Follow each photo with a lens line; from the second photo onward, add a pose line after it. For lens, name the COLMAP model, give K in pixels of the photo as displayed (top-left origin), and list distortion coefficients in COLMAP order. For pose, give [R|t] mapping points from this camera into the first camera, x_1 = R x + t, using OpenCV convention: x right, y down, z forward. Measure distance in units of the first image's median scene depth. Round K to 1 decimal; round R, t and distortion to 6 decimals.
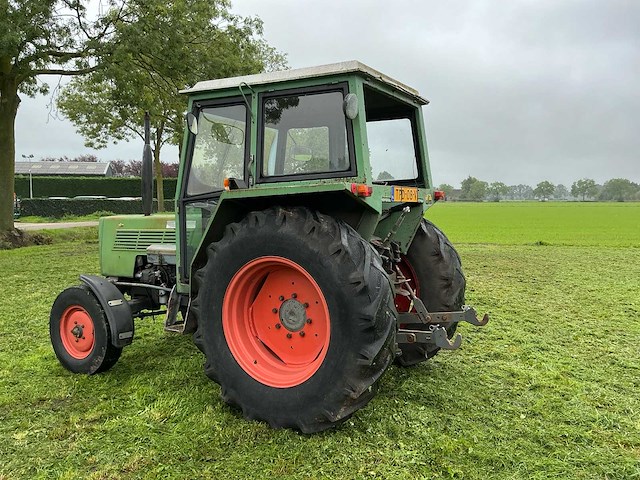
lens RADIAL K [[530.6, 0, 318.4], [0, 530.6, 241.7], [0, 0, 1]] dist [0.136145, -0.278385]
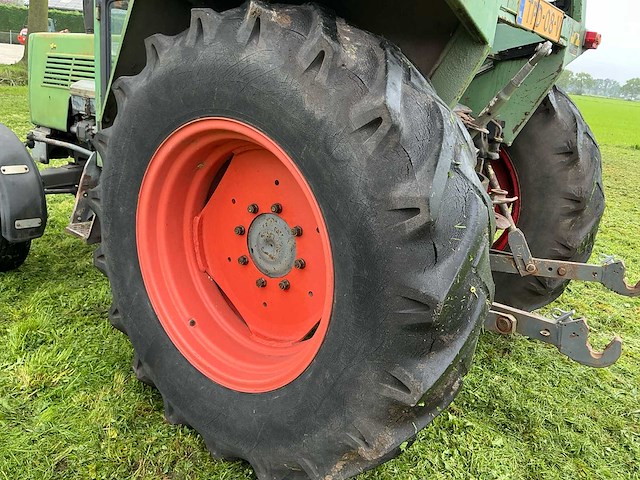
lens RADIAL K [[530.6, 0, 318.4], [0, 530.6, 241.7], [0, 0, 1]] dist [0.136145, -0.278385]
pose [[0.988176, 0.130821, -0.079964, 0.035076], [-0.108891, 0.965960, 0.234656, 0.012868], [0.107940, -0.223174, 0.968784, 0.522810]]
